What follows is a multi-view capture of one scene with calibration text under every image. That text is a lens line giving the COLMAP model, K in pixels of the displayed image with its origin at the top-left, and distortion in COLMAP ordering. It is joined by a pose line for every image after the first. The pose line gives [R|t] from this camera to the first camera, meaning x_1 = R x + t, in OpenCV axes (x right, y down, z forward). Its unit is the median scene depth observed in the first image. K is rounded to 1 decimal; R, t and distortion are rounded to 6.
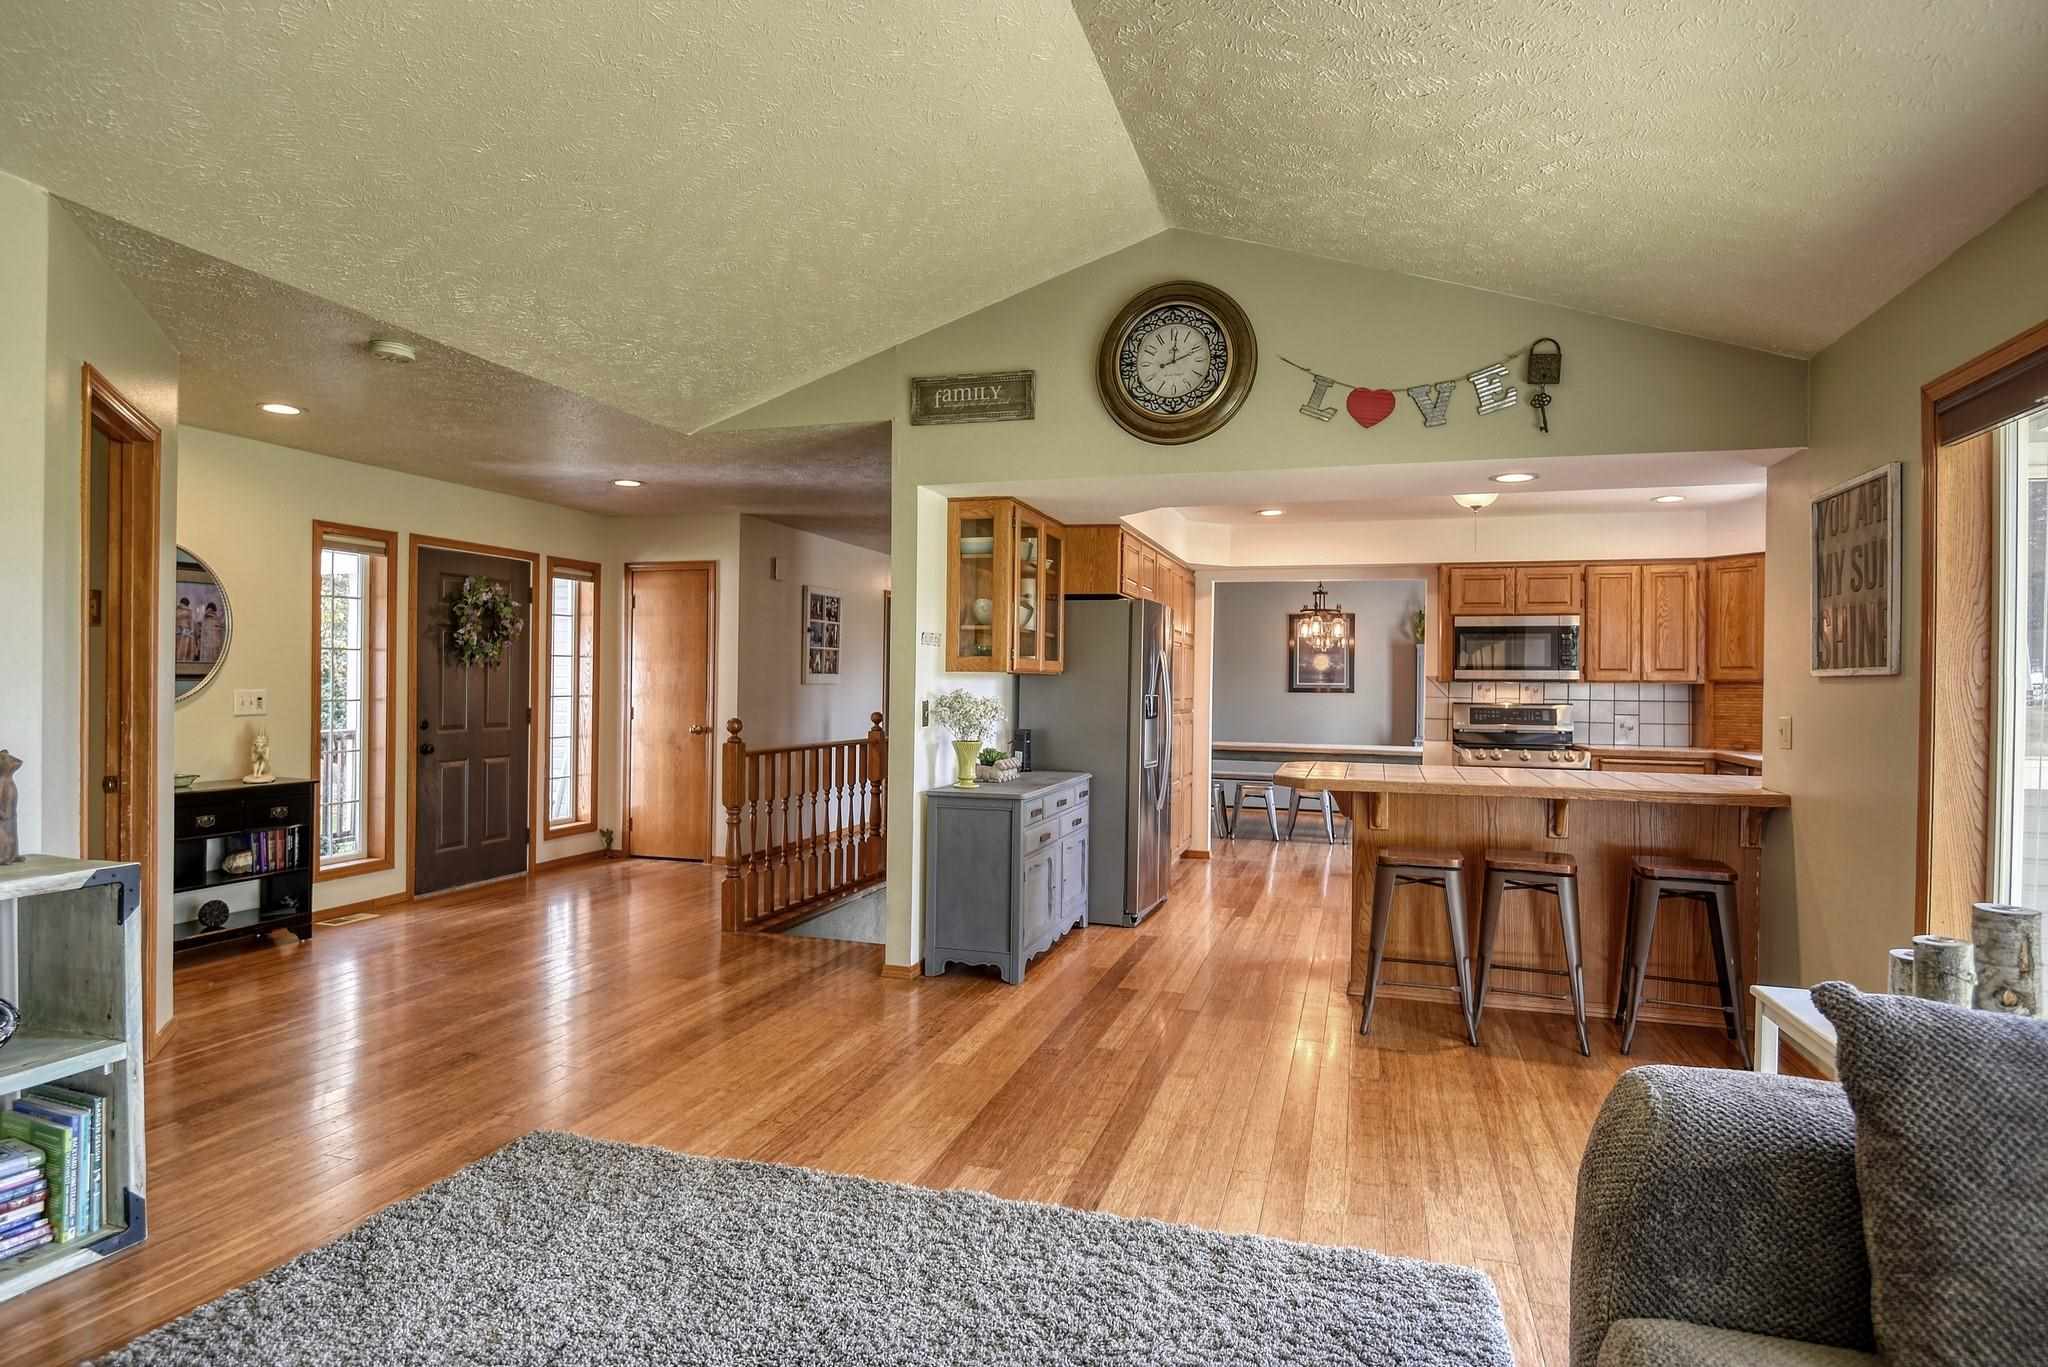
lens RADIAL K [[1094.3, 0, 1005.3], [0, 1094.3, 692.2], [0, 0, 1]] dist [-0.000086, -0.019107]
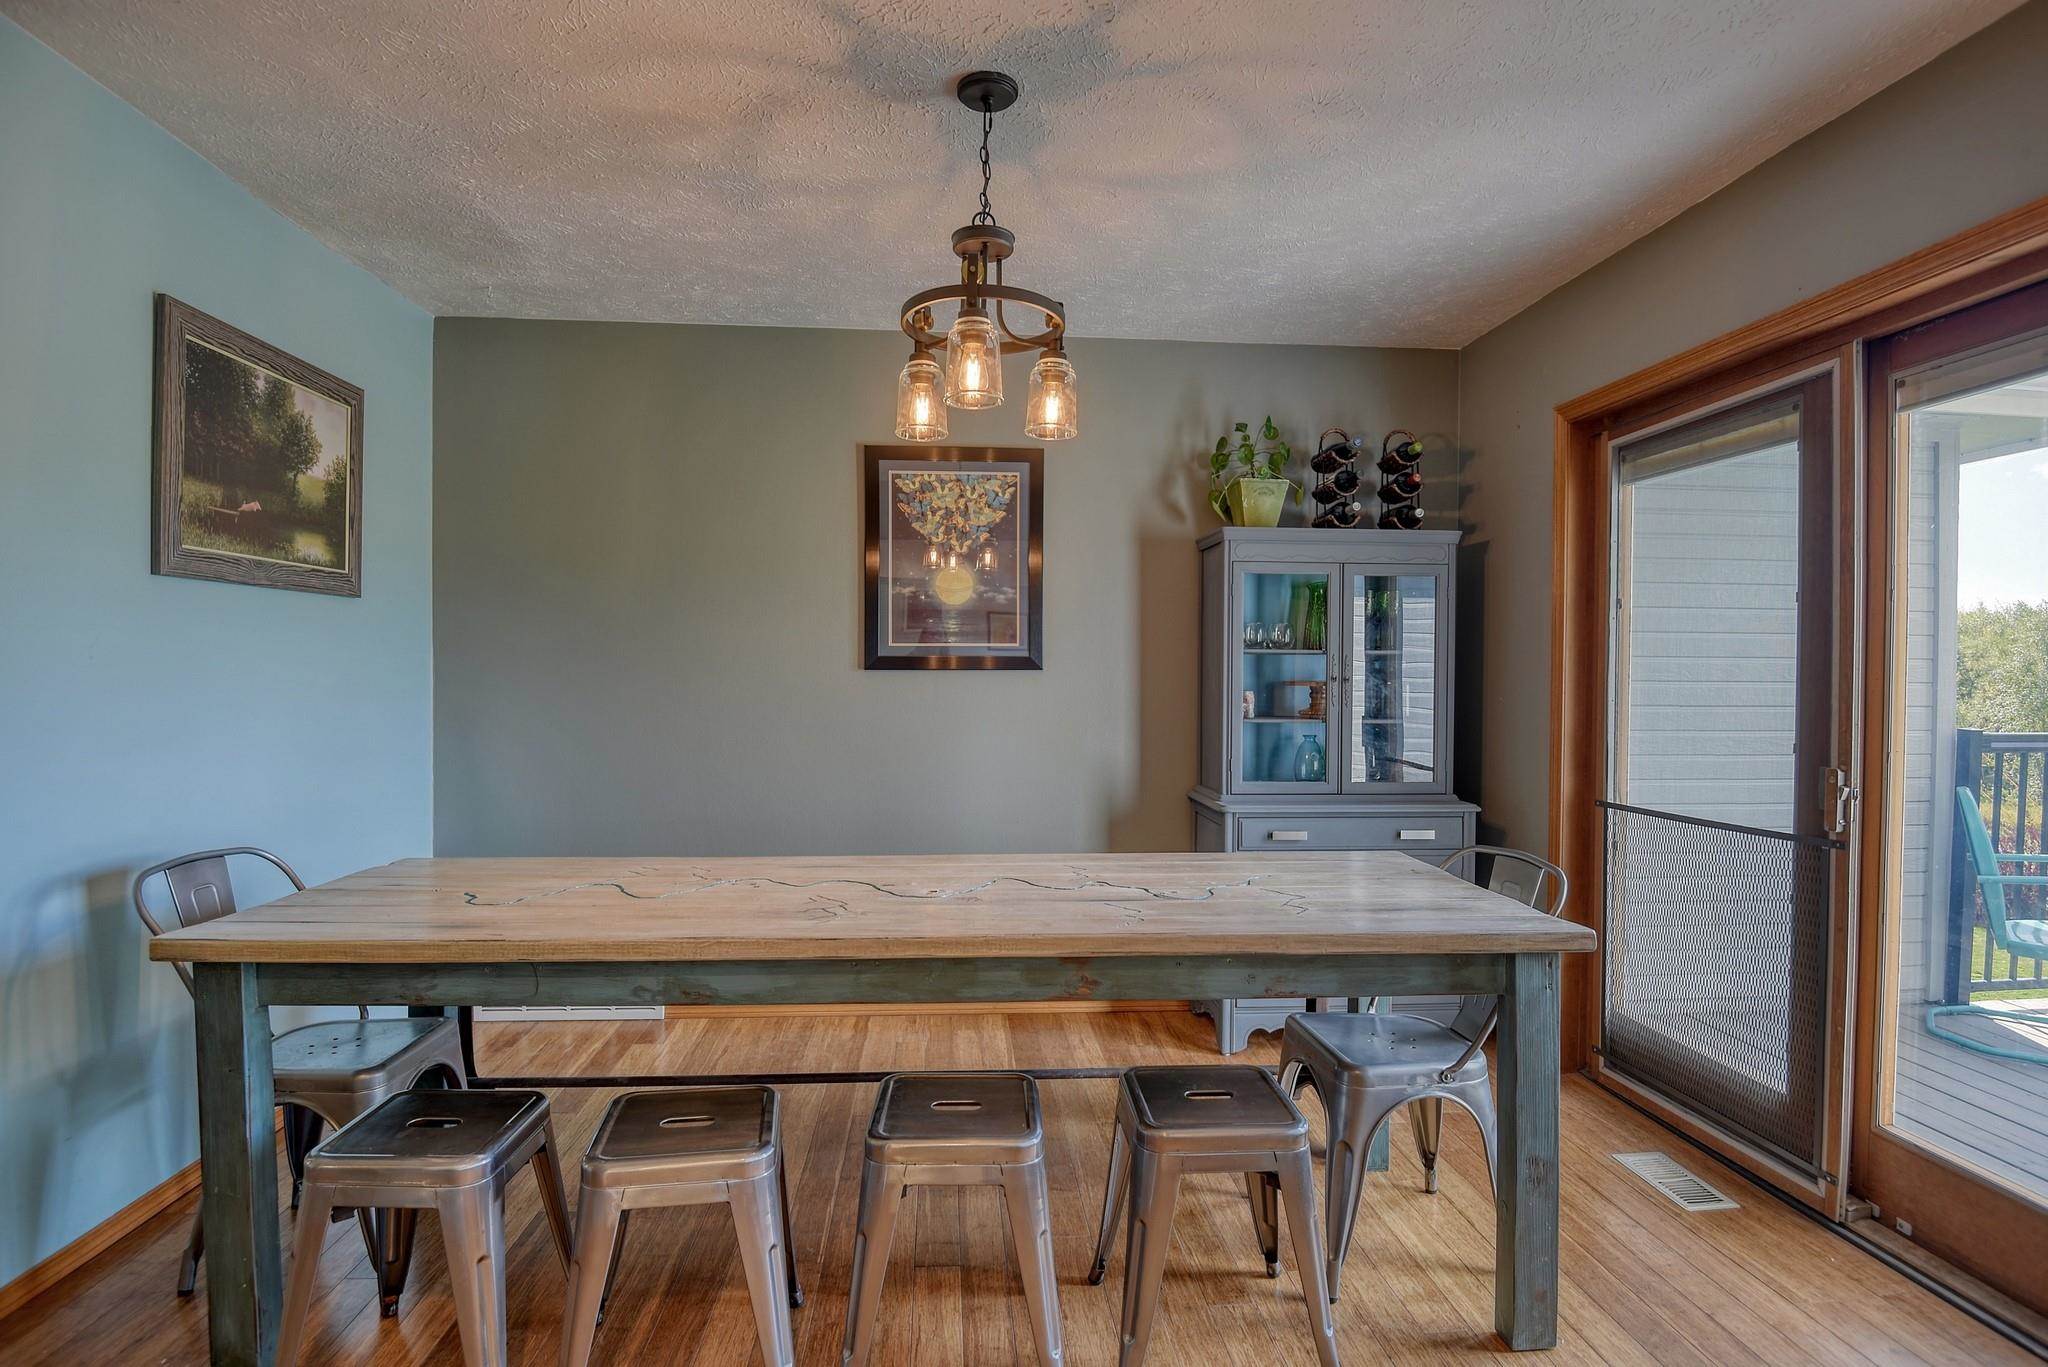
lens RADIAL K [[1008.4, 0, 1017.4], [0, 1008.4, 674.9], [0, 0, 1]] dist [-0.037201, -0.007092]
pose [[0.924646, -0.006354, 0.380775, 0.338949], [0.006297, 0.999979, 0.001396, 0.003251], [-0.380776, 0.001106, 0.924667, 1.276919]]
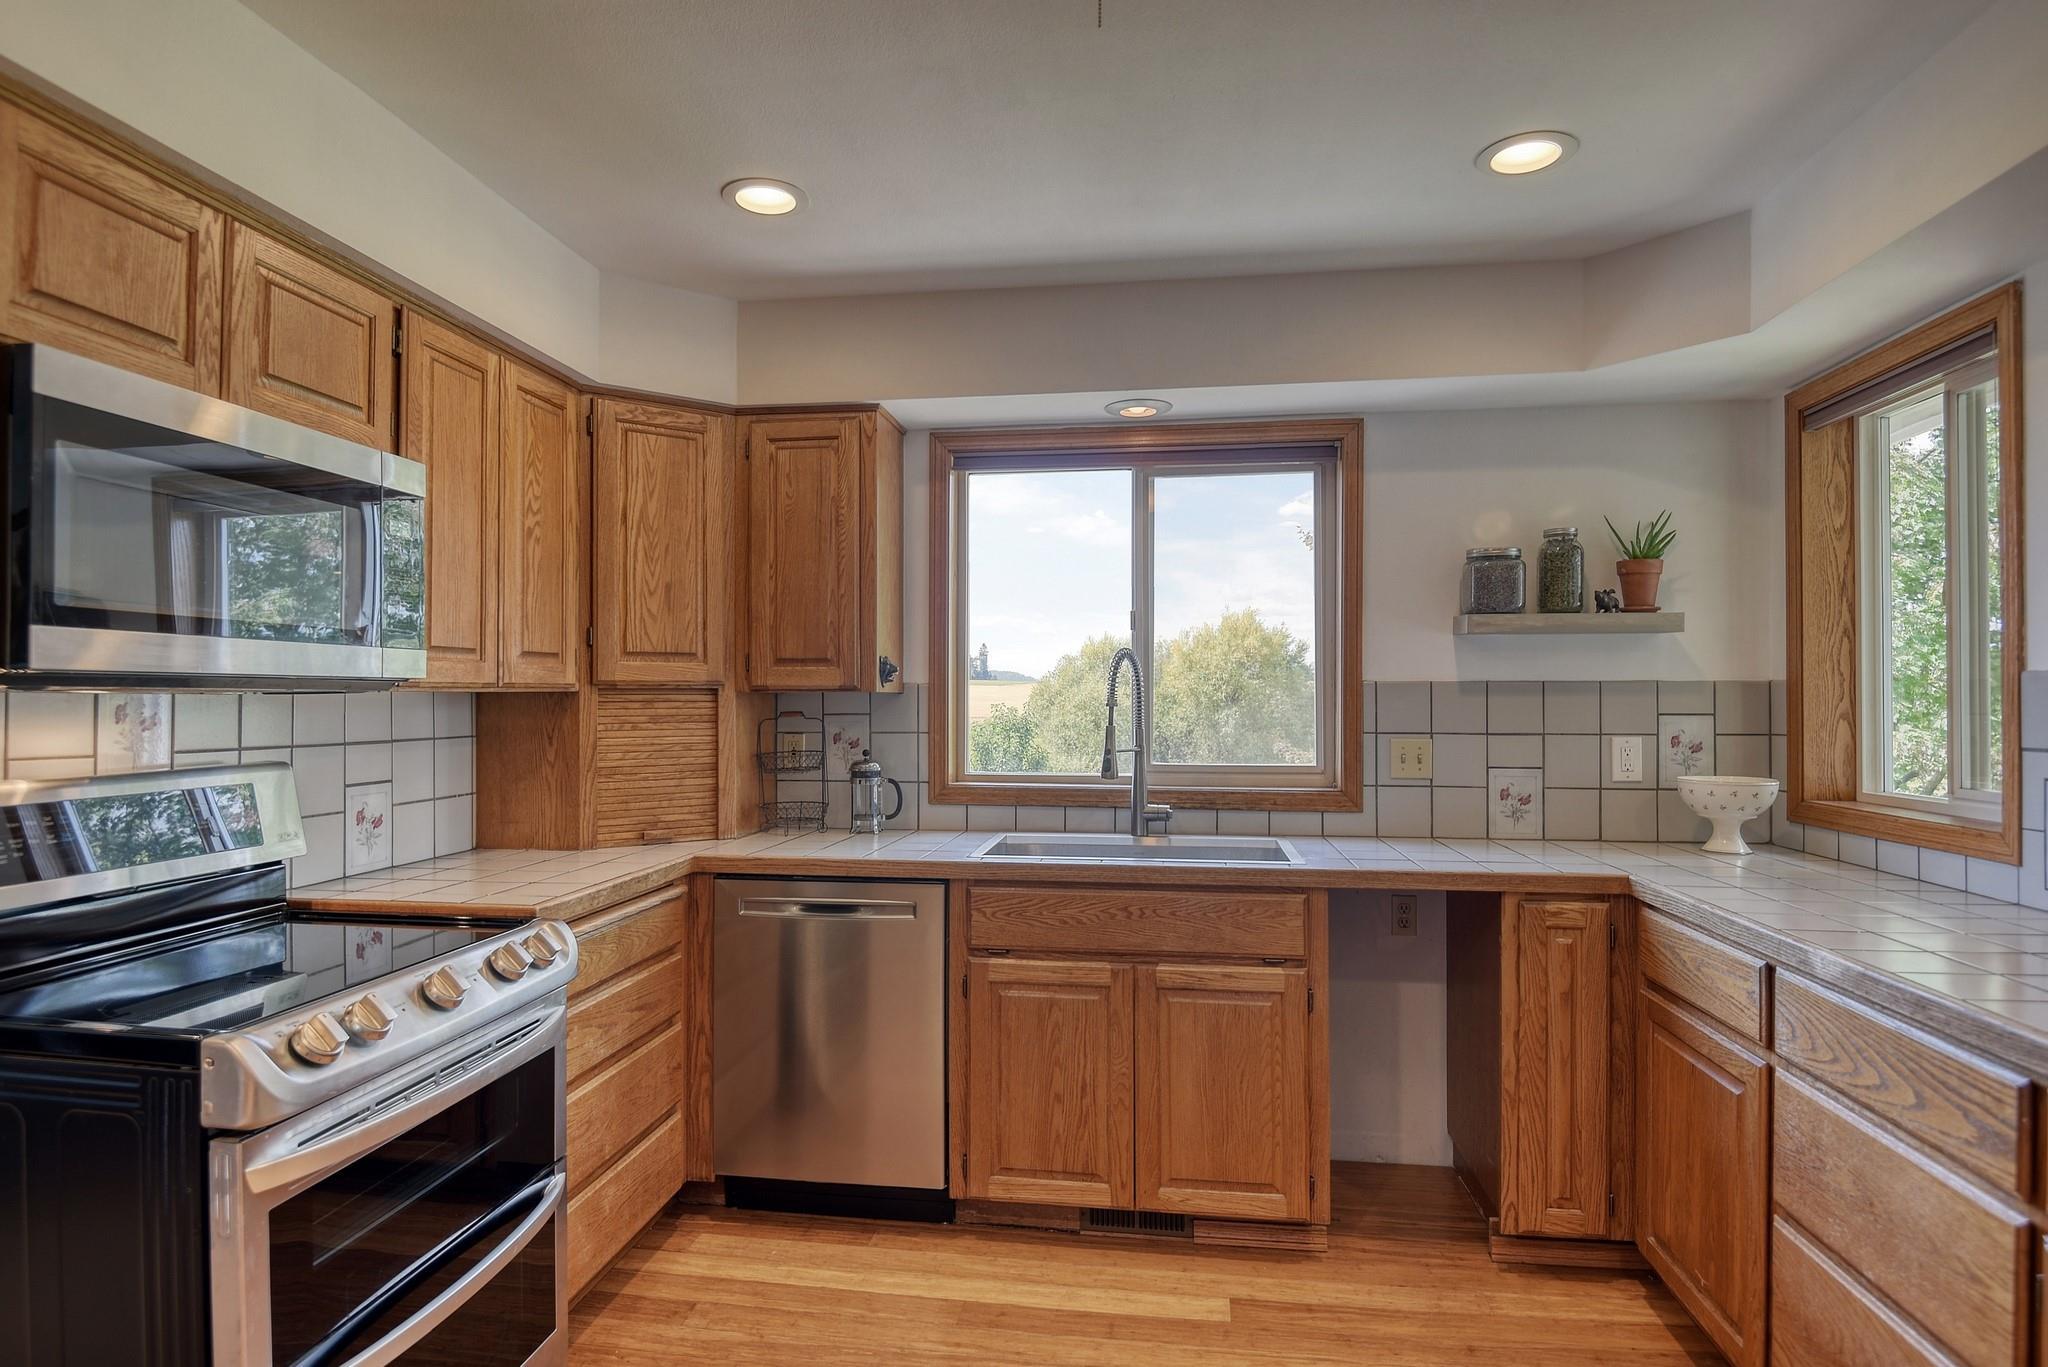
lens RADIAL K [[1094.3, 0, 1019.5], [0, 1094.3, 681.2], [0, 0, 1]] dist [-0.000086, -0.019107]
pose [[-0.166625, 0.003984, 0.986012, 0.239920], [0.007675, 0.999967, -0.002743, -0.010688], [-0.985990, 0.007110, -0.166650, 1.042244]]
